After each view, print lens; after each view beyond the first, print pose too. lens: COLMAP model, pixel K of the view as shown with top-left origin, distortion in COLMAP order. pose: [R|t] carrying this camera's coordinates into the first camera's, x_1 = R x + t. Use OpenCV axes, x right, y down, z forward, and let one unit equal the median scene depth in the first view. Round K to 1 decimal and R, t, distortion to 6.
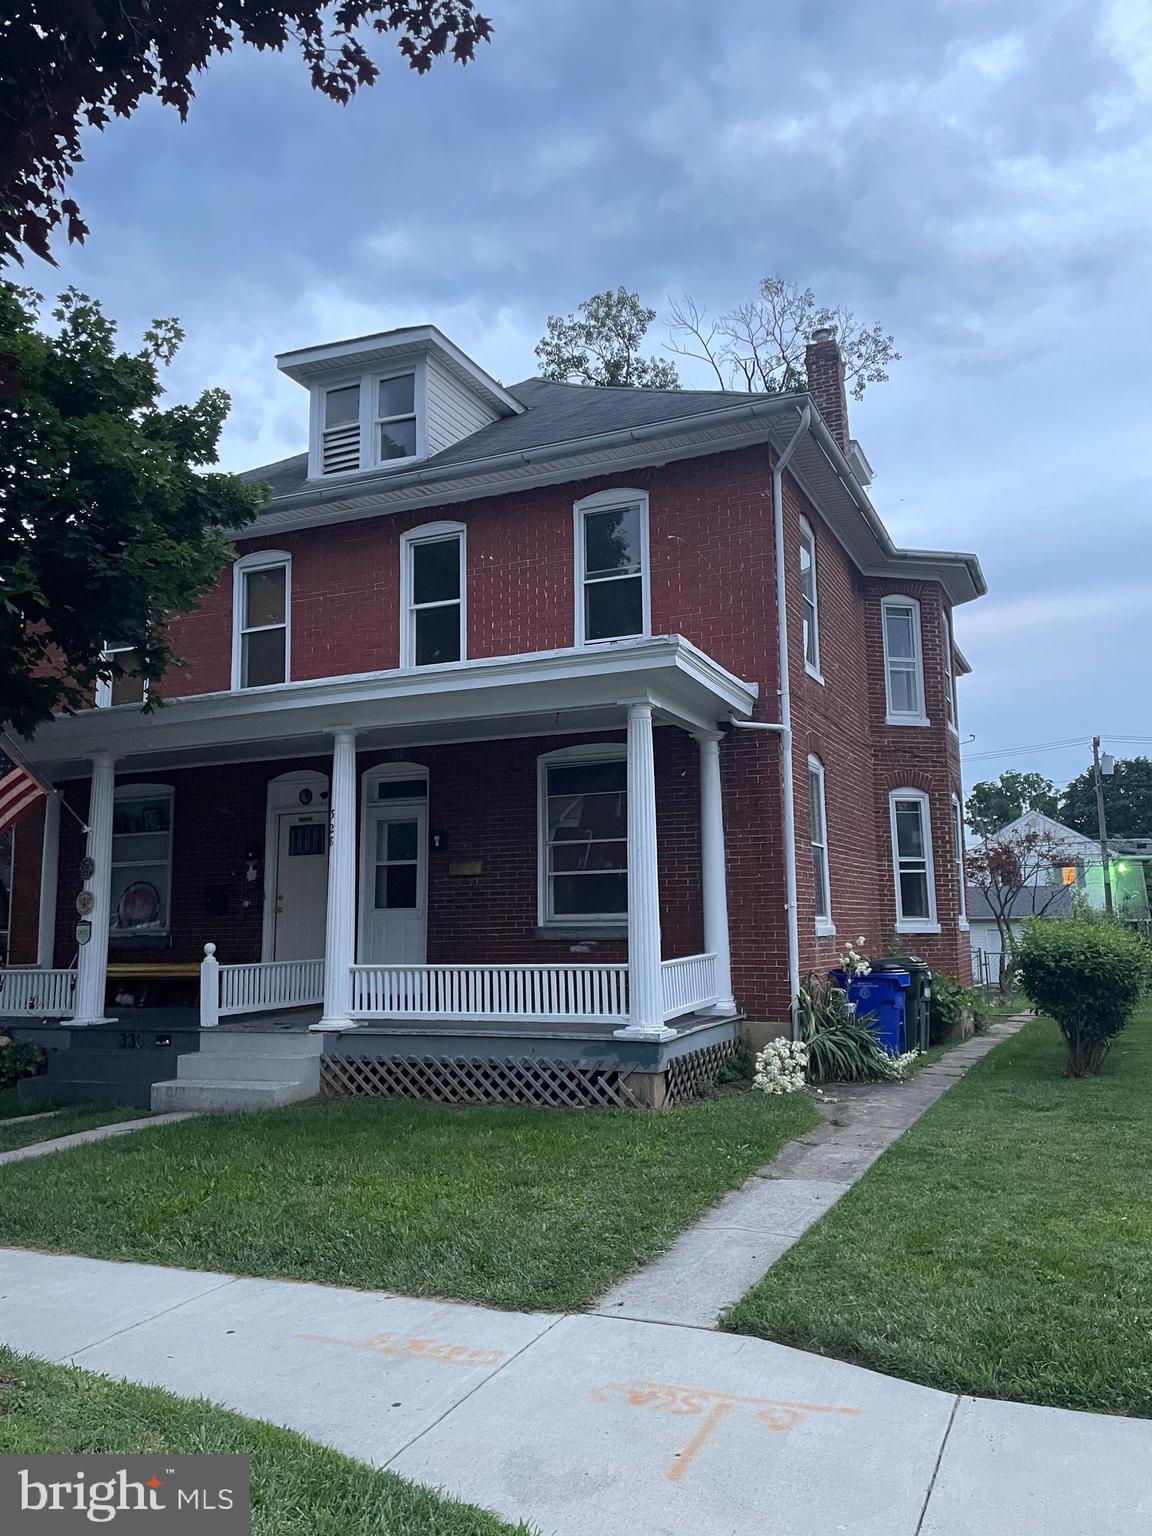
lens RADIAL K [[1151.1, 0, 569.2], [0, 1151.1, 769.0], [0, 0, 1]] dist [0.076400, -0.101714]
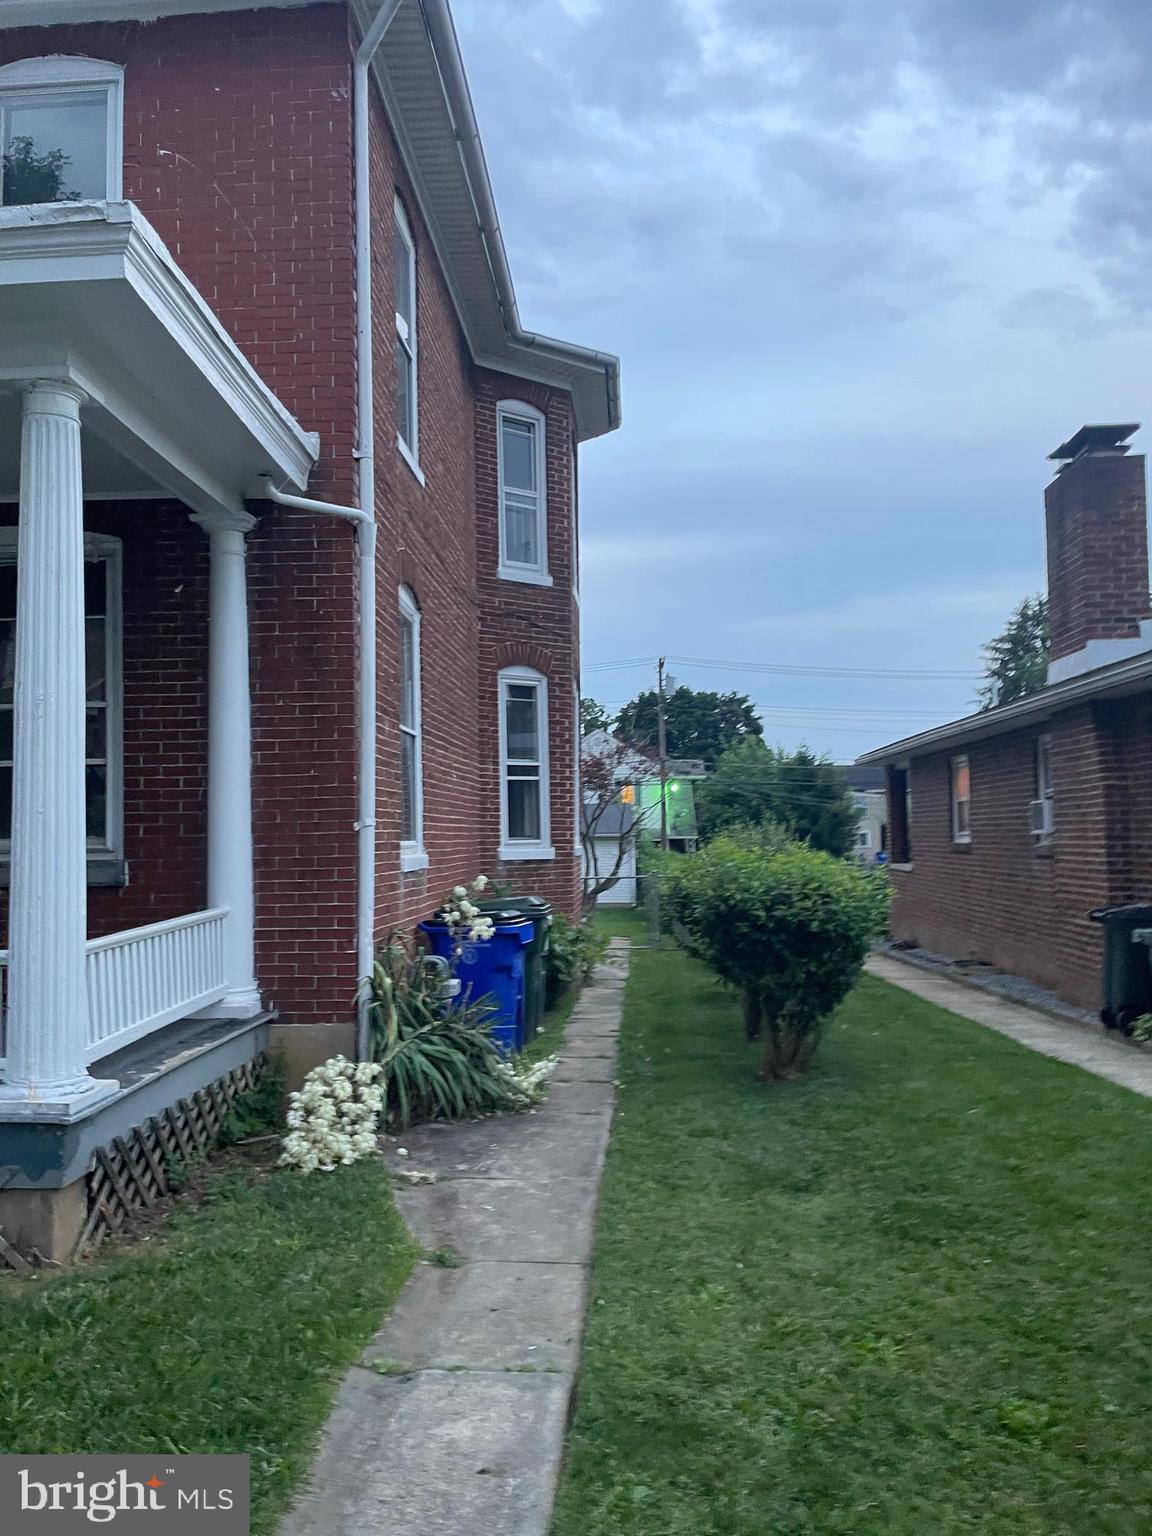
lens RADIAL K [[1151.1, 0, 581.5], [0, 1151.1, 769.1], [0, 0, 1]] dist [0.076400, -0.101714]
pose [[0.927858, 0.020554, 0.372366, 0.070600], [-0.046792, 0.997006, 0.061564, 0.045914], [-0.369986, -0.074547, 0.926042, 0.391302]]
